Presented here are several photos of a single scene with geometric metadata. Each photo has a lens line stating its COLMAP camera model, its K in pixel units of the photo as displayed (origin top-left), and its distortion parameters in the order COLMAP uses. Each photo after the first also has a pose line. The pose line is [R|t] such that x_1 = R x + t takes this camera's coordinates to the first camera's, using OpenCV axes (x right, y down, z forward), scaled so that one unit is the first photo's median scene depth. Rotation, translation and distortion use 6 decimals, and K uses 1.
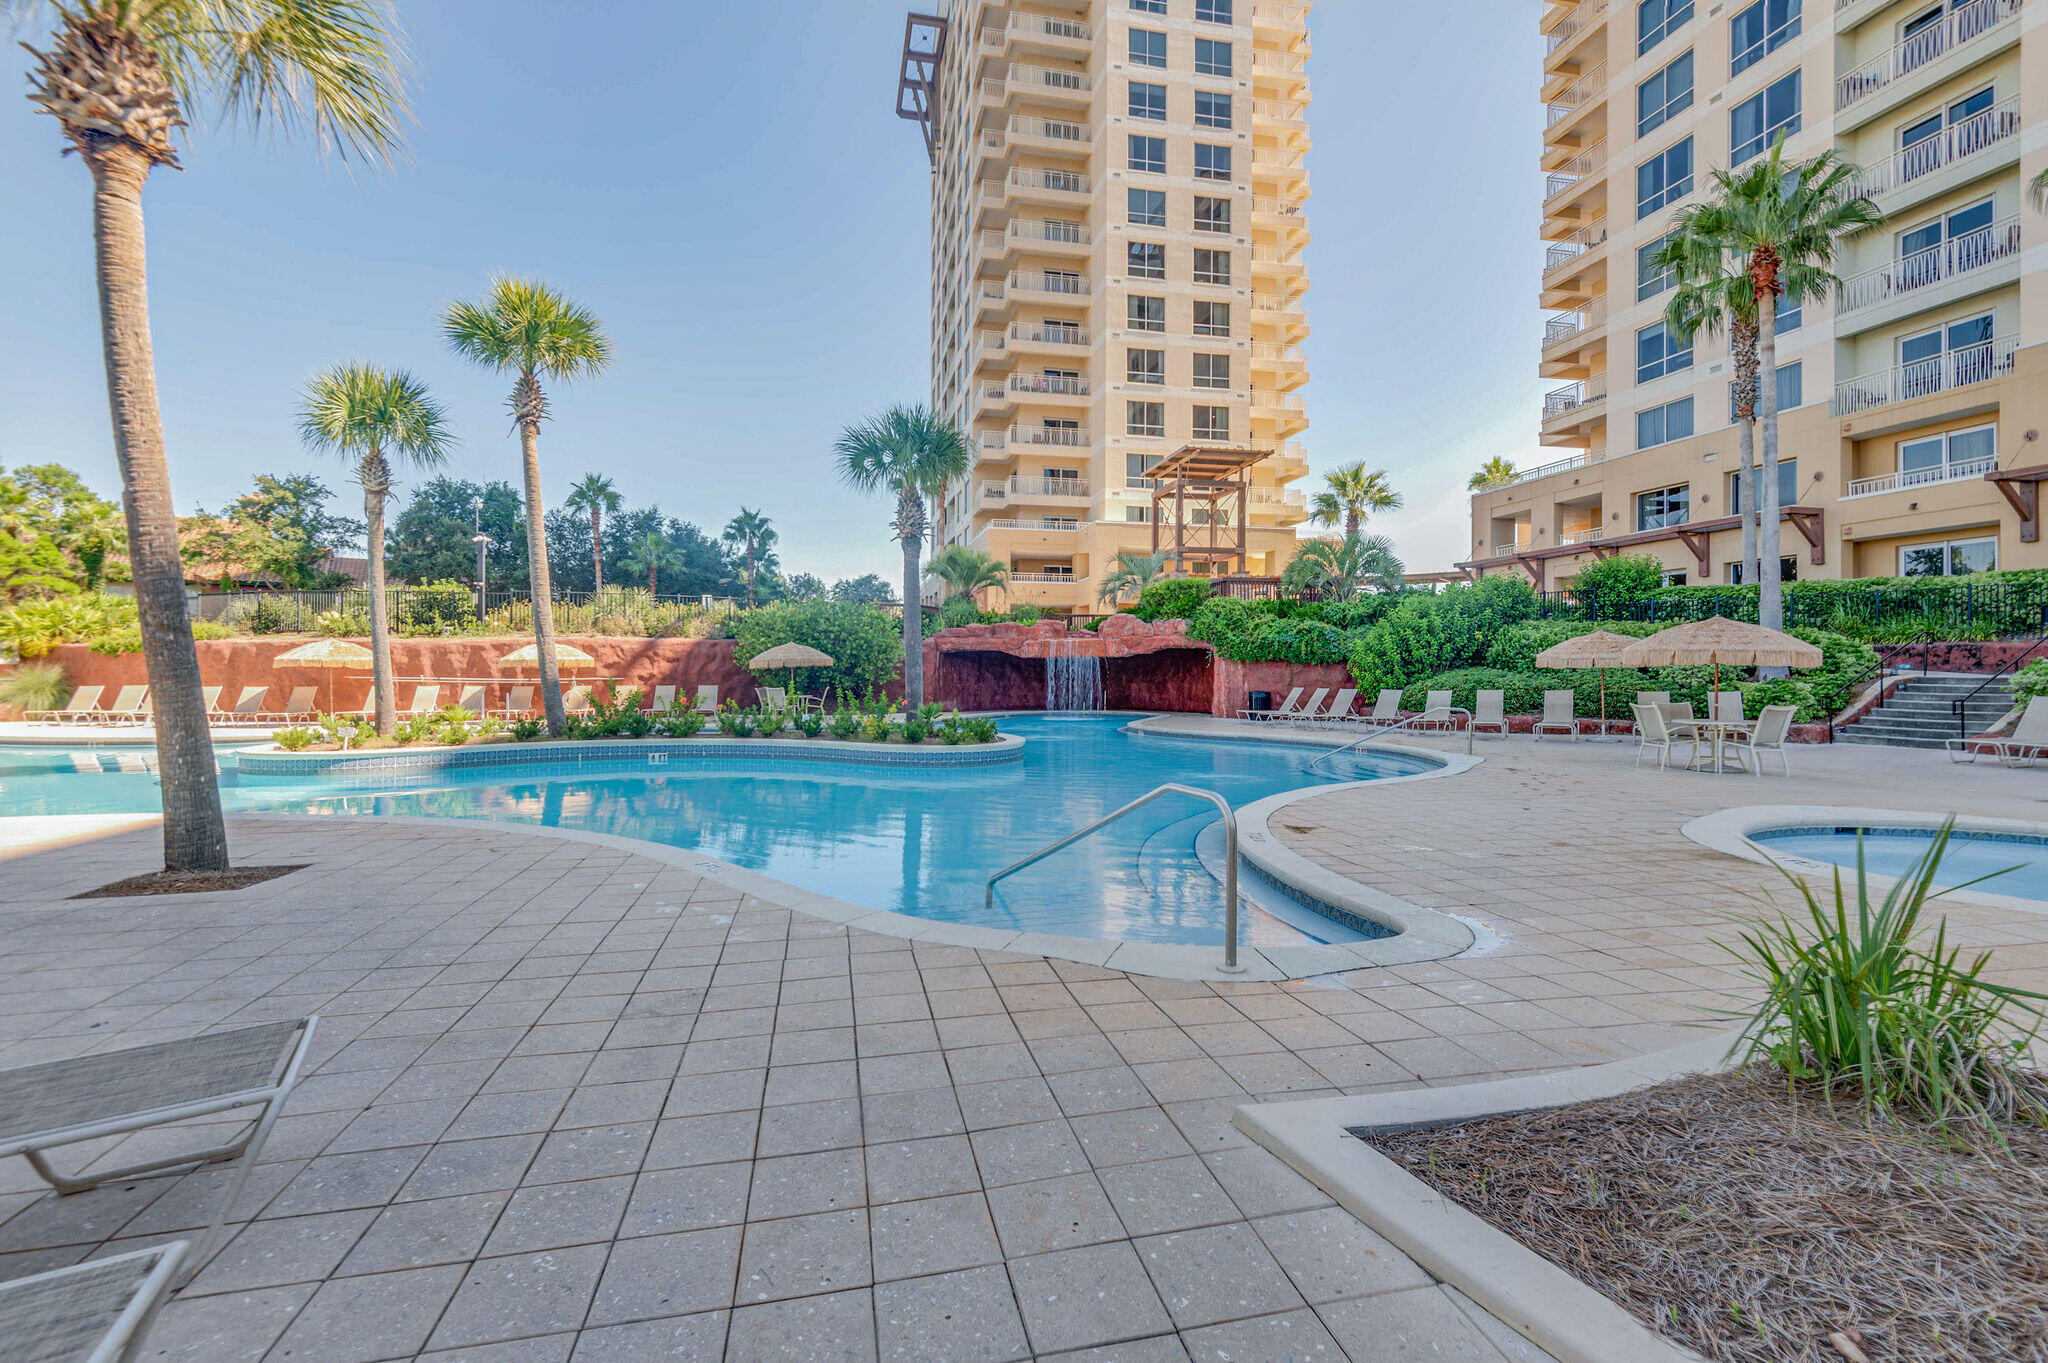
lens RADIAL K [[920.2, 0, 1024.0], [0, 920.2, 681.5], [0, 0, 1]] dist [0.042506, -0.018860]
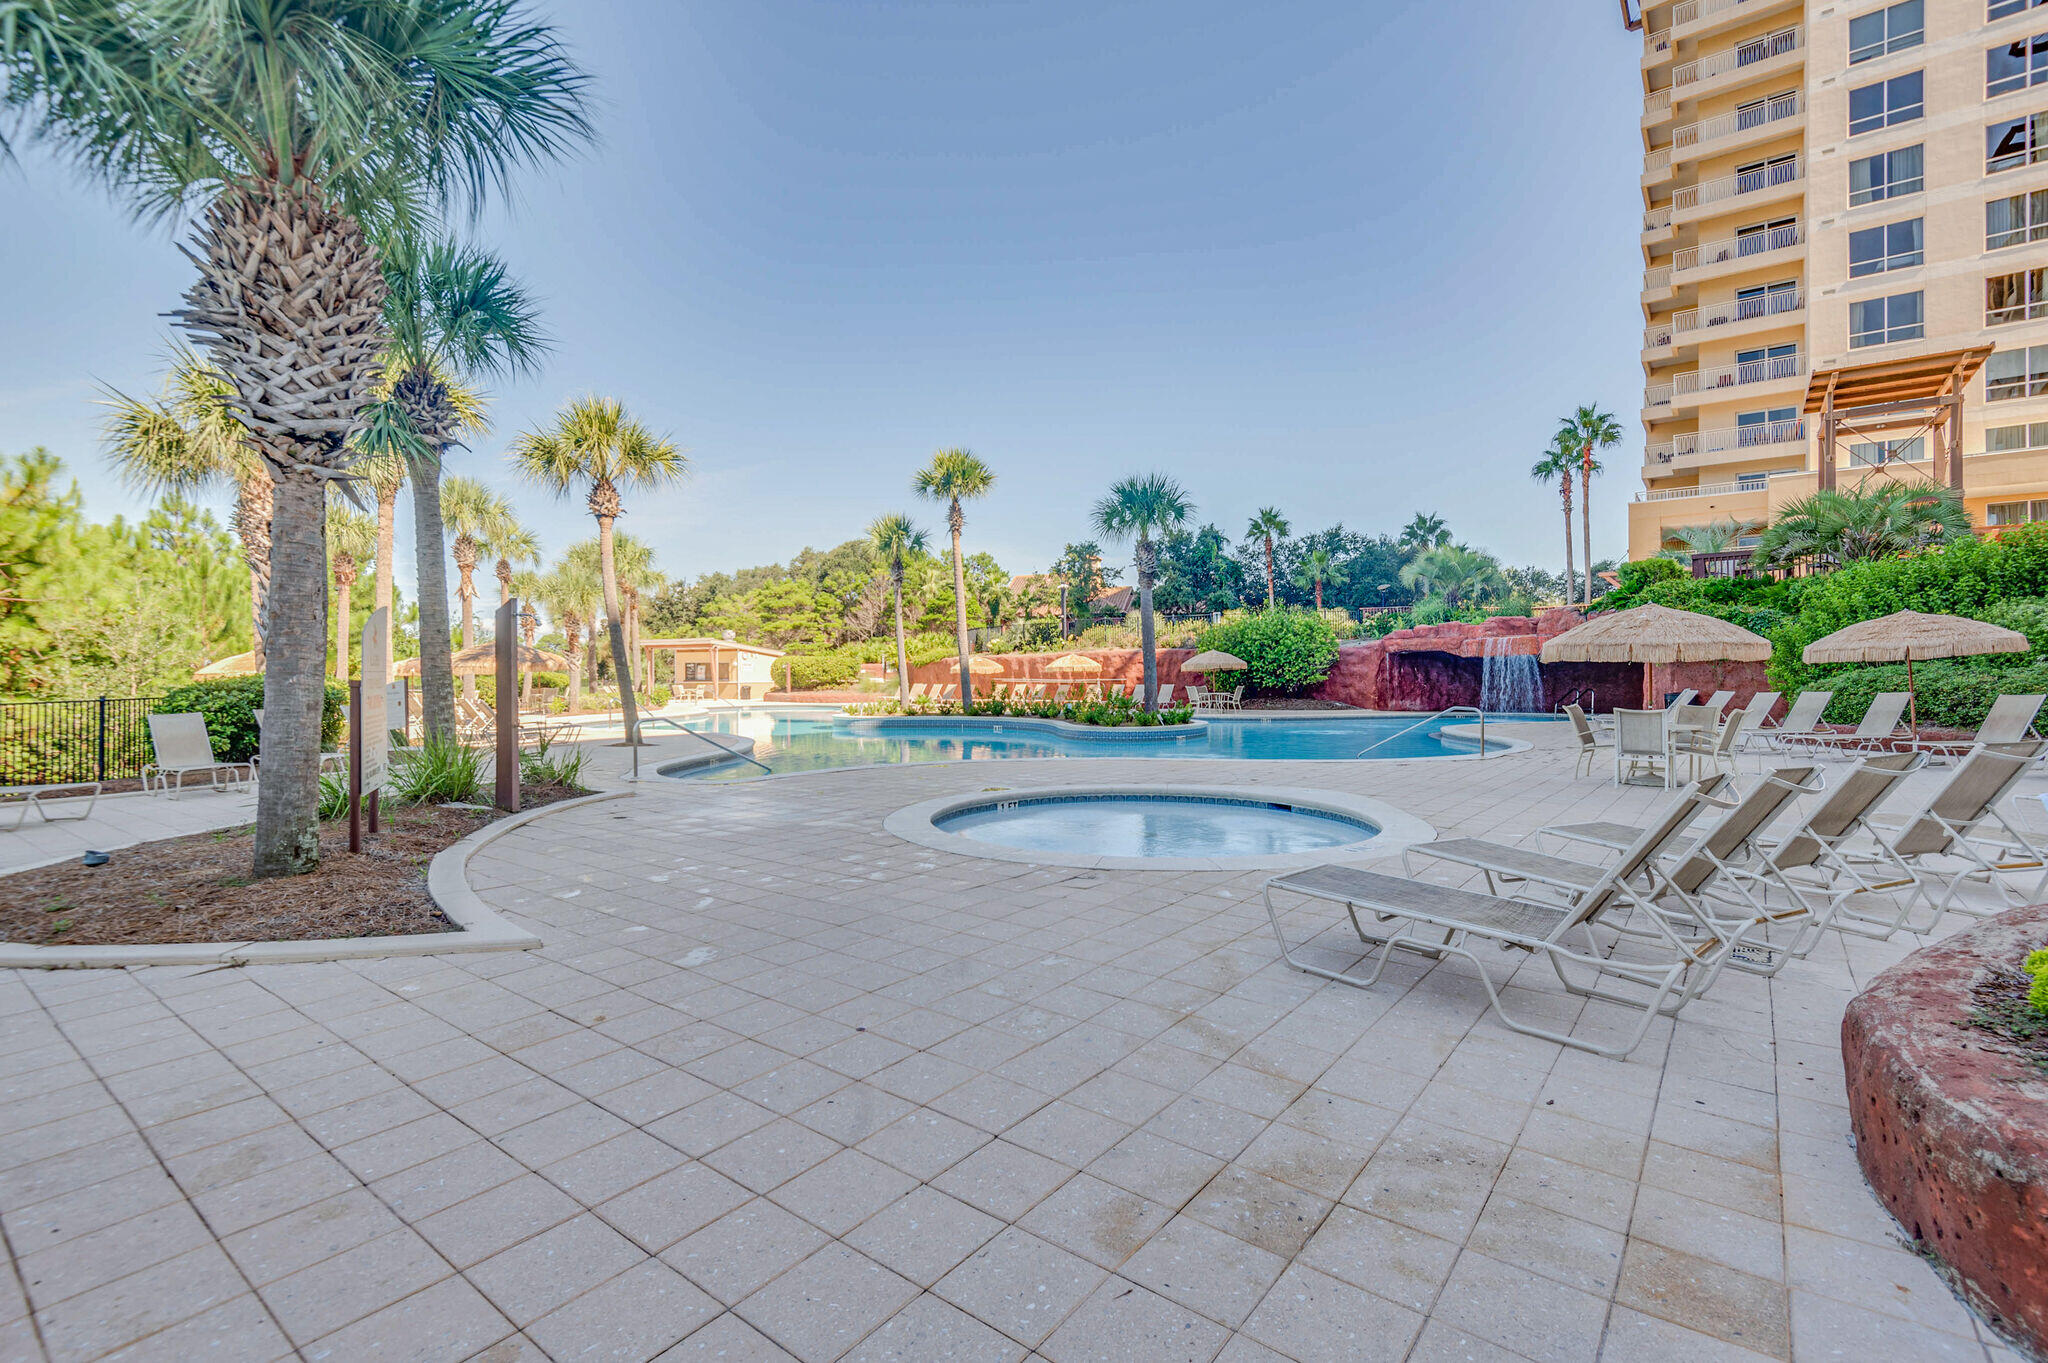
lens RADIAL K [[920.2, 0, 1024.0], [0, 920.2, 681.5], [0, 0, 1]] dist [0.042506, -0.018860]
pose [[0.634687, 0.000002, -0.772769, 0.465836], [-0.000994, 0.999999, -0.000814, 0.001051], [0.772769, 0.001285, 0.634686, 0.014569]]
